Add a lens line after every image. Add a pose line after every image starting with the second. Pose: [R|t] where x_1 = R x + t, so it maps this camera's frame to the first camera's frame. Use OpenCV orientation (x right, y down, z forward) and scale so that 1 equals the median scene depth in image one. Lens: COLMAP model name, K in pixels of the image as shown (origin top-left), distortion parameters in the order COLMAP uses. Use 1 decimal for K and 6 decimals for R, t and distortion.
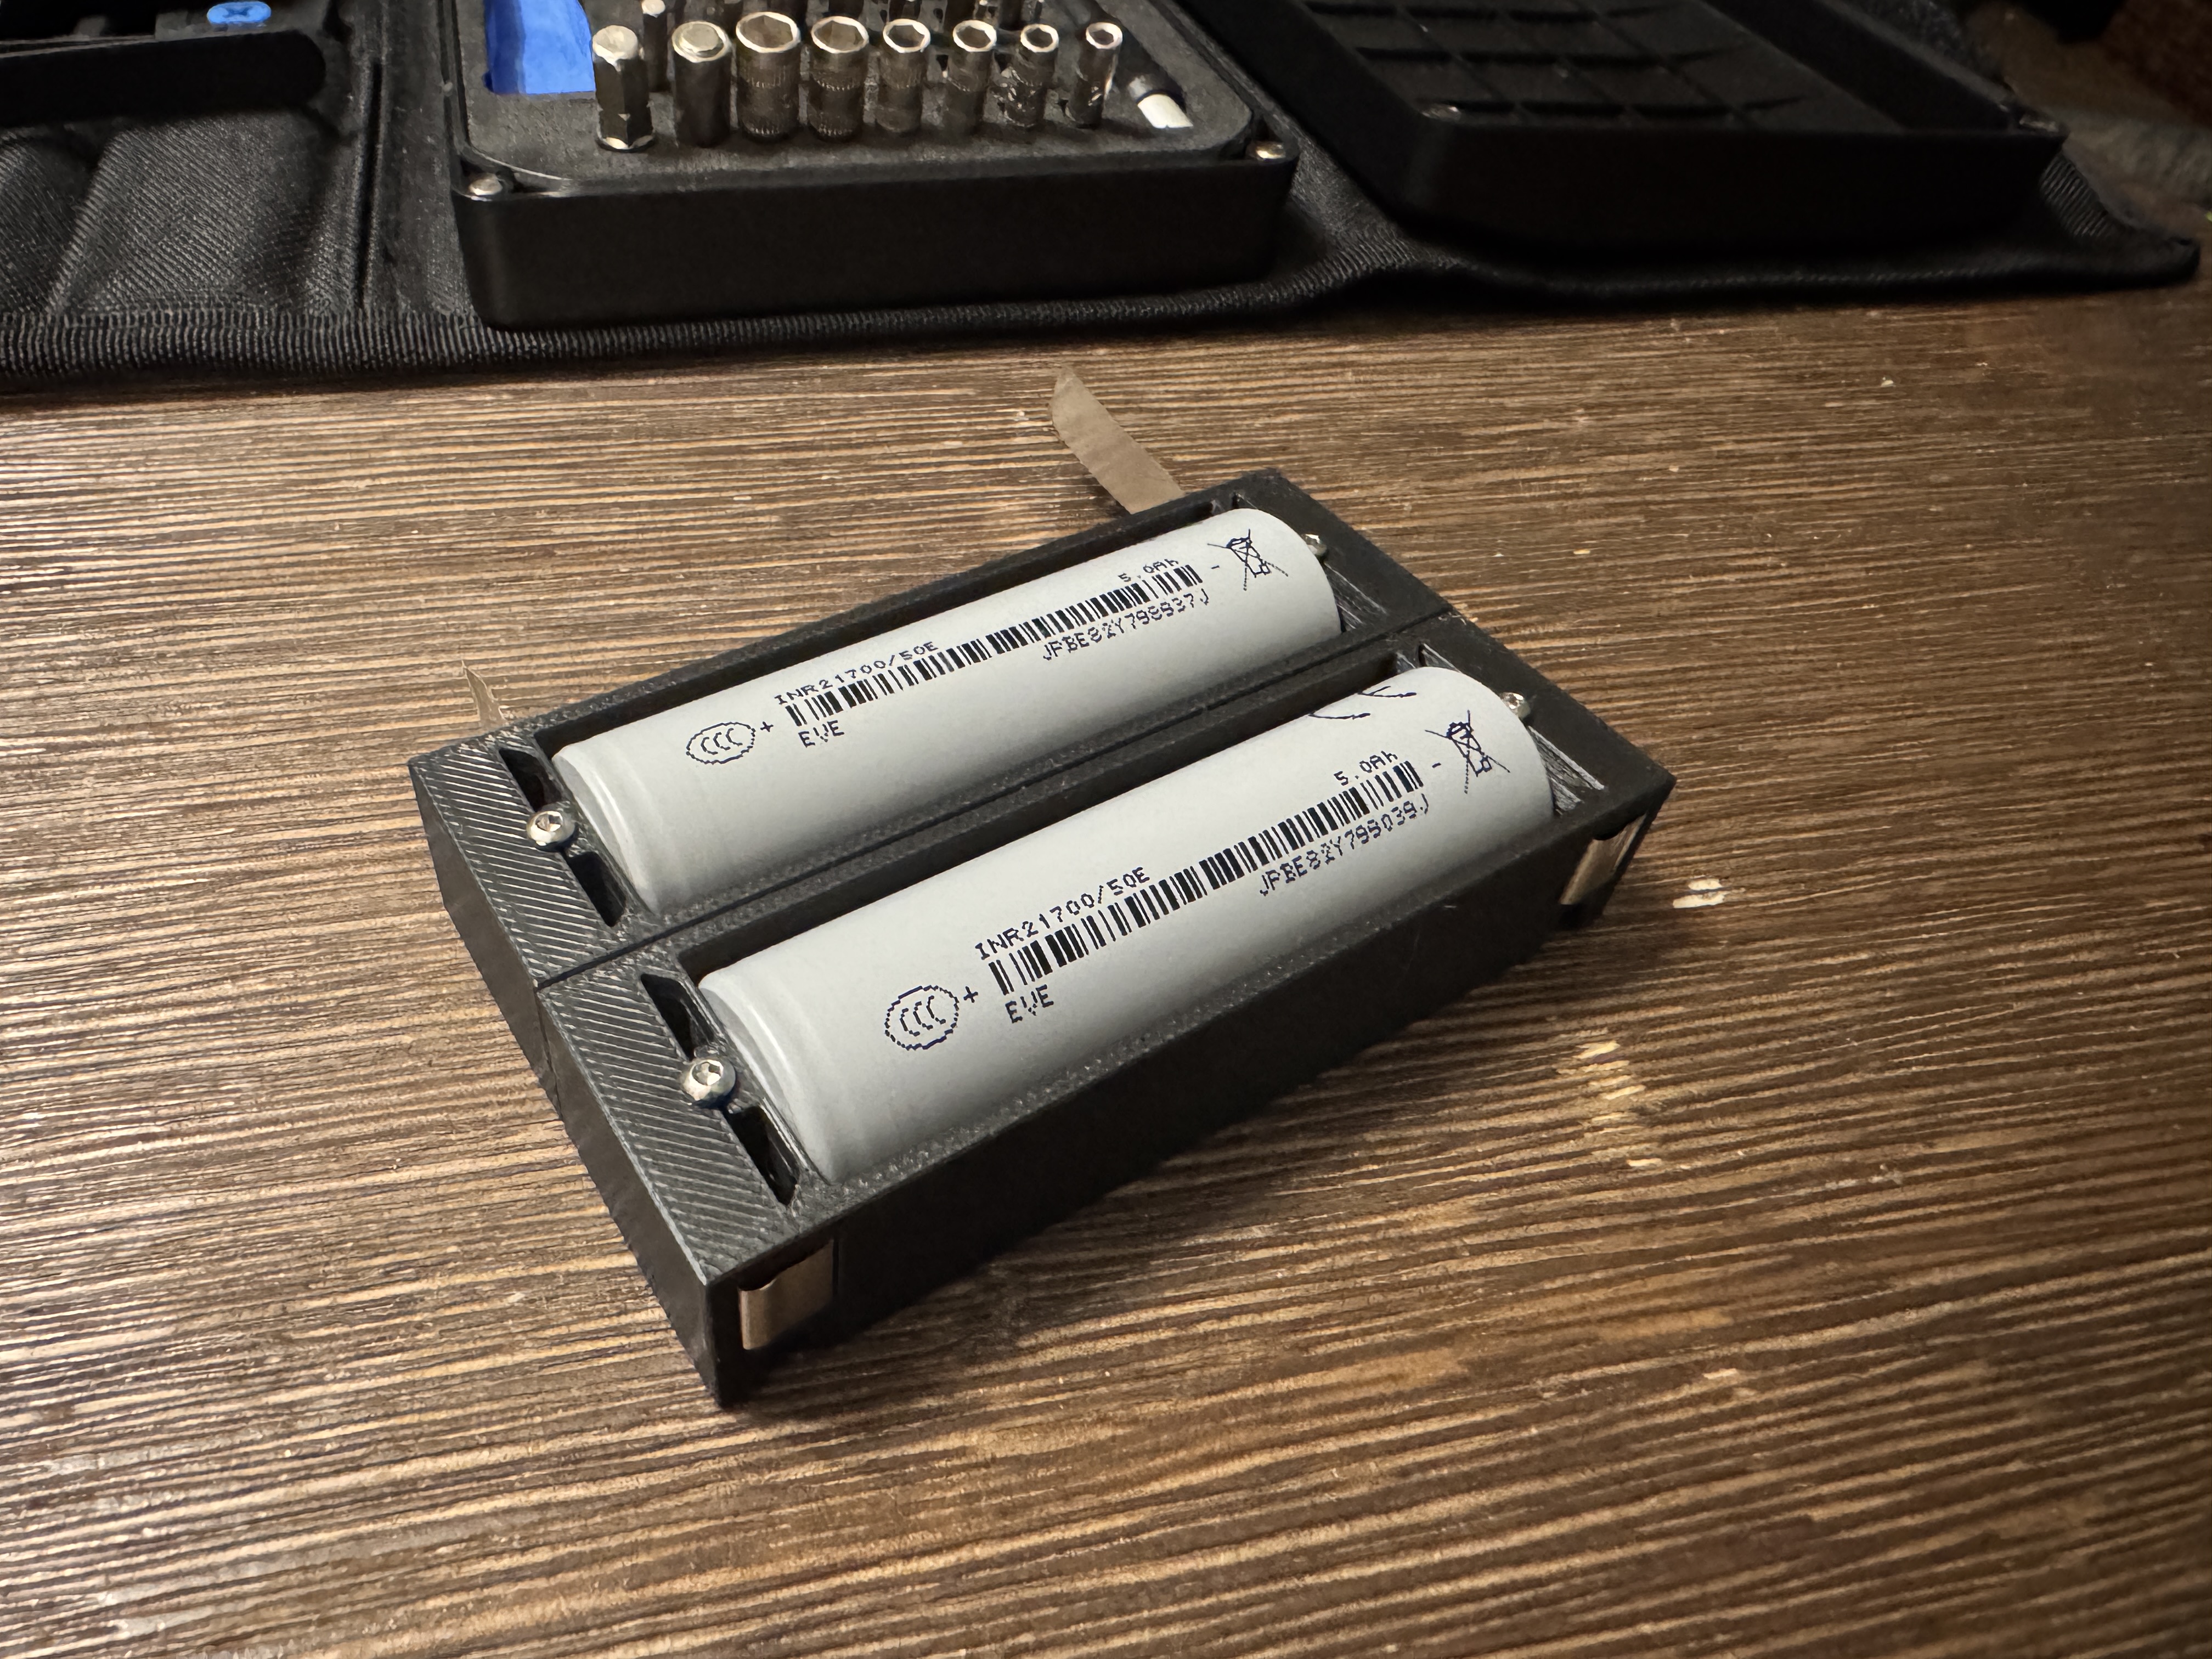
lens RADIAL K [[1607.7, 0, 1106.0], [0, 1607.7, 829.5], [0, 0, 1]] dist [-0.001362, -0.004630]
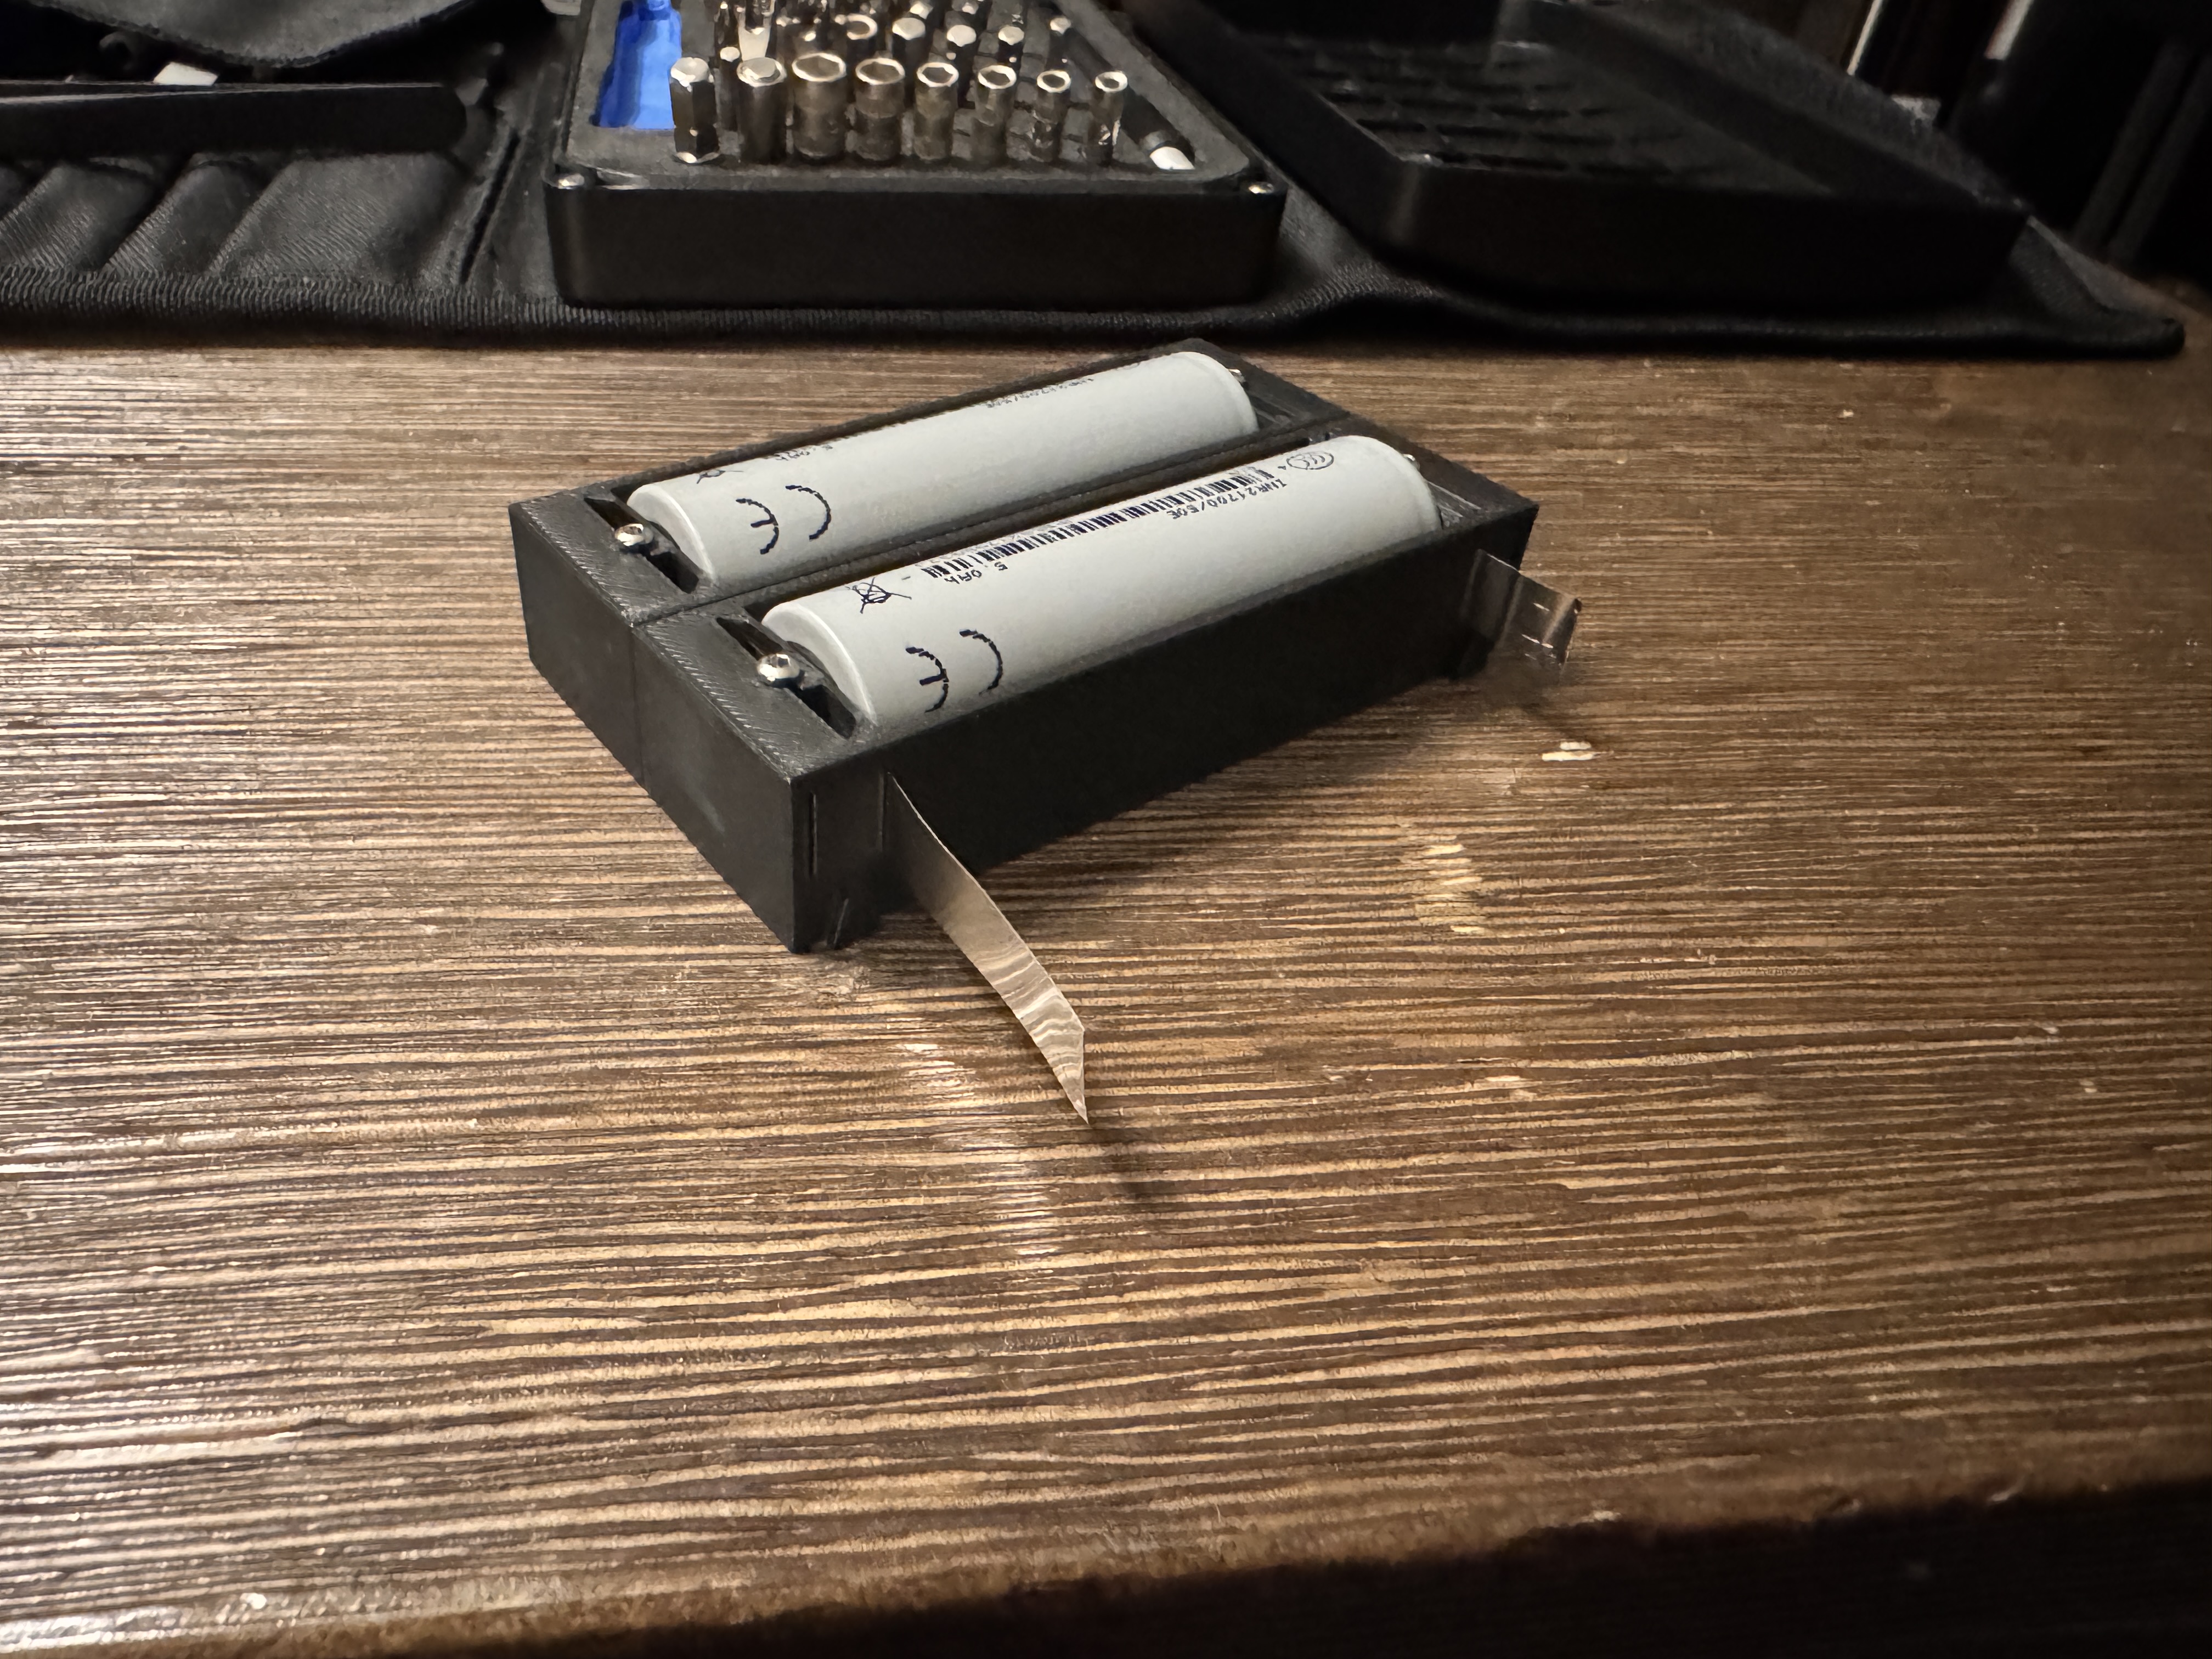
lens RADIAL K [[1622.2, 0, 1106.0], [0, 1622.2, 829.5], [0, 0, 1]] dist [-0.002890, 0.000331]
pose [[0.995082, 0.043474, -0.089010, 0.156586], [-0.055840, 0.988358, -0.141526, 0.258579], [0.081821, 0.145800, 0.985925, -0.088290]]
